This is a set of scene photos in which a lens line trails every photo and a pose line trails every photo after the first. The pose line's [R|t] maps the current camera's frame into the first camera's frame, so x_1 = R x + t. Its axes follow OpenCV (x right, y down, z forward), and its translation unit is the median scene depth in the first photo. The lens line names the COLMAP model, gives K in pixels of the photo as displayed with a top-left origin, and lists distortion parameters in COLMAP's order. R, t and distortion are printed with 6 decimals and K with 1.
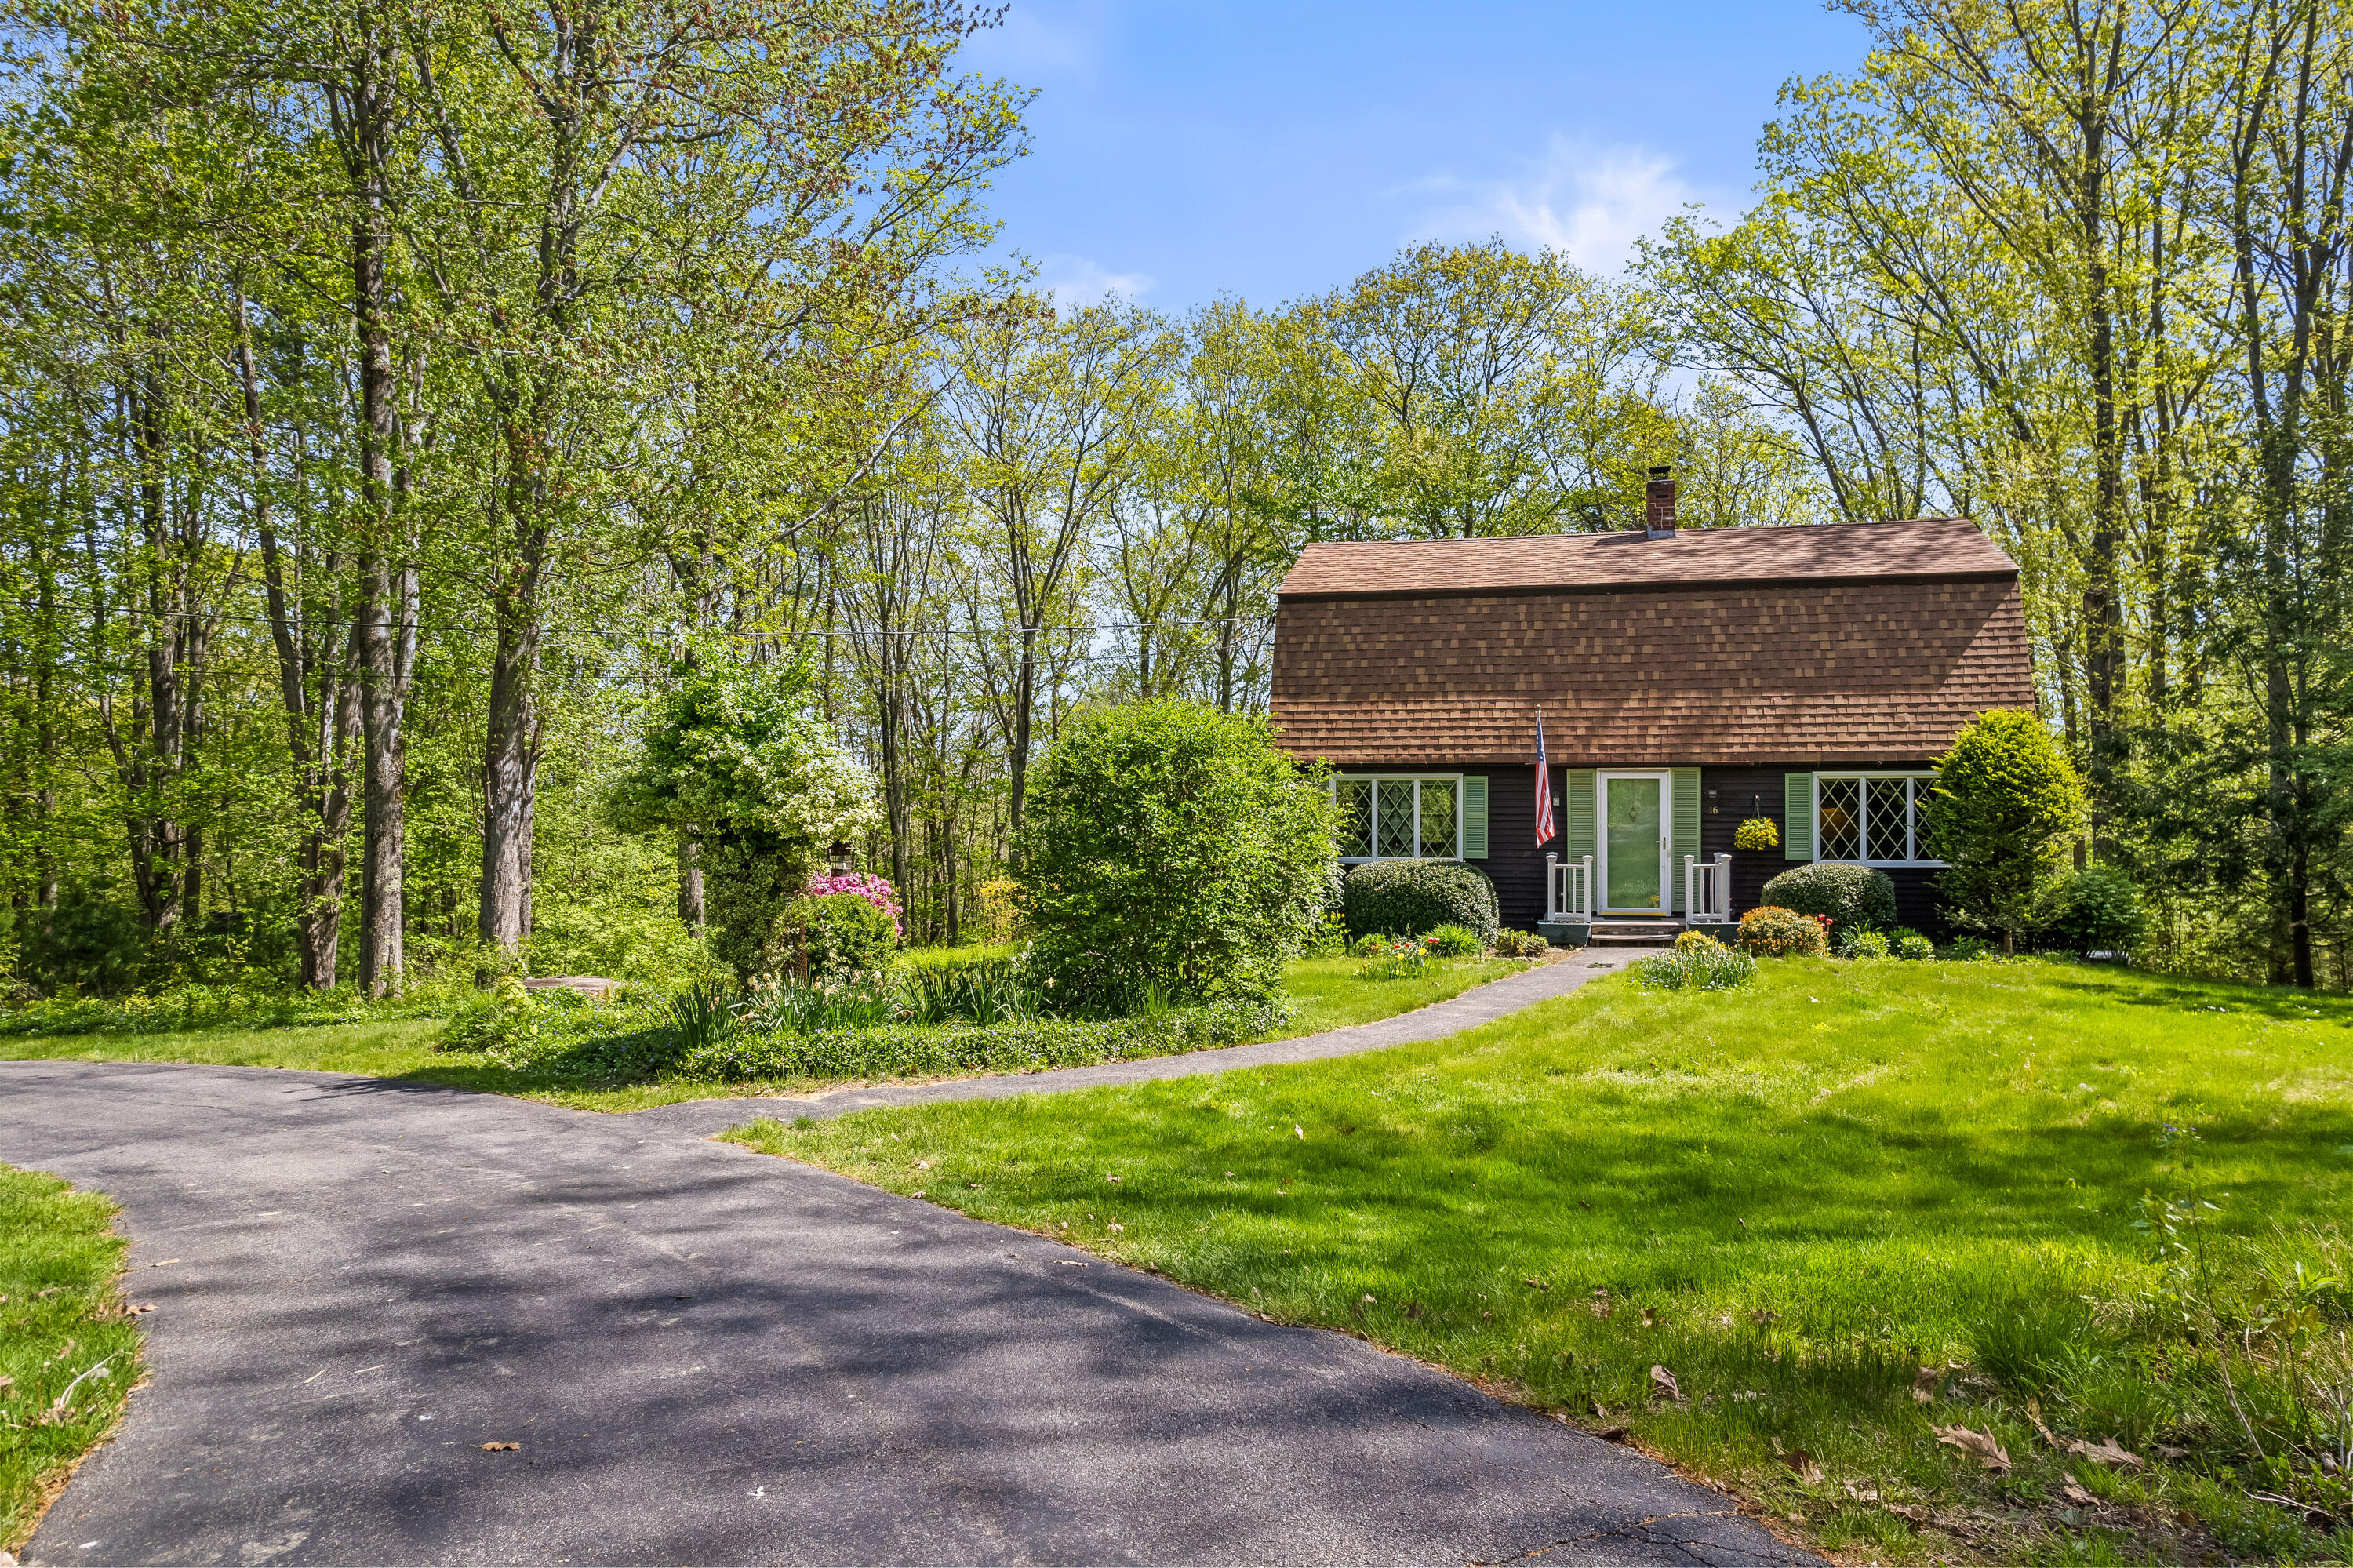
lens RADIAL K [[1538.4, 0, 1172.7], [0, 1538.4, 793.5], [0, 0, 1]] dist [-0.031443, 0.002469]
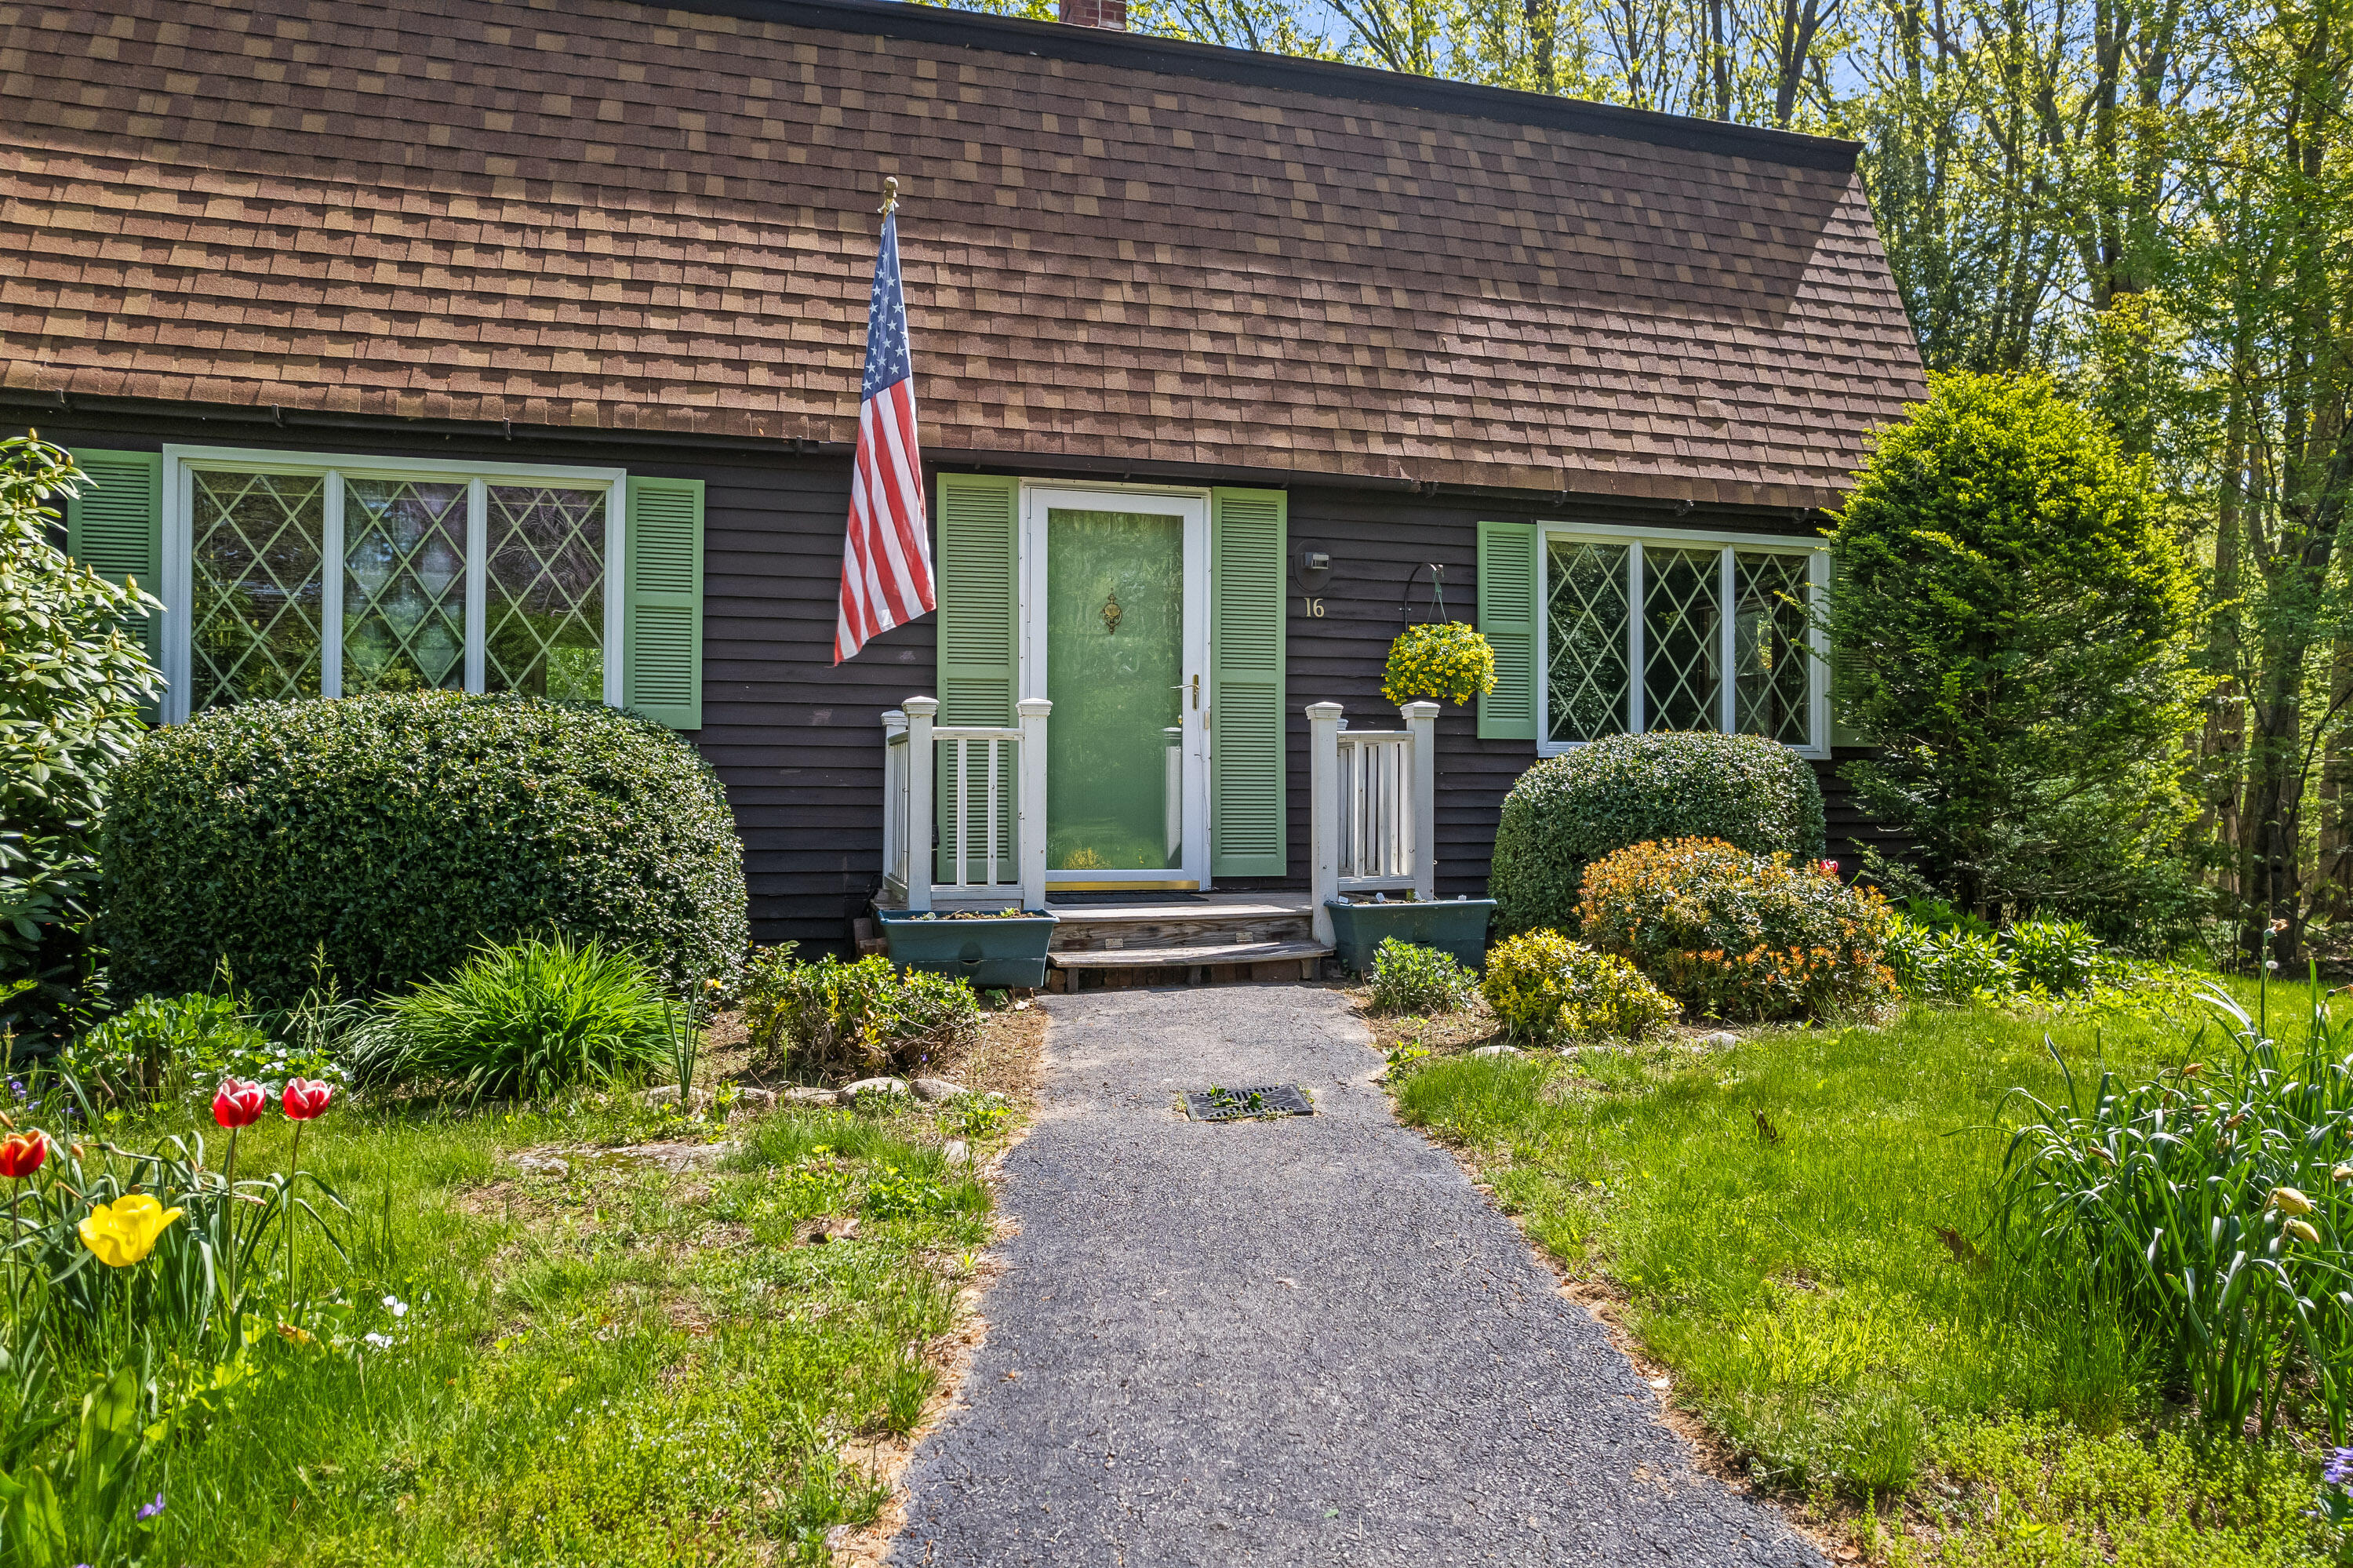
lens RADIAL K [[1516.6, 0, 1181.9], [0, 1516.6, 831.9], [0, 0, 1]] dist [-0.144673, 0.113597]
pose [[0.865972, -0.007440, 0.500038, 0.140564], [-0.005040, 0.999709, 0.023603, 0.058673], [-0.500068, -0.022959, 0.865682, 0.704513]]
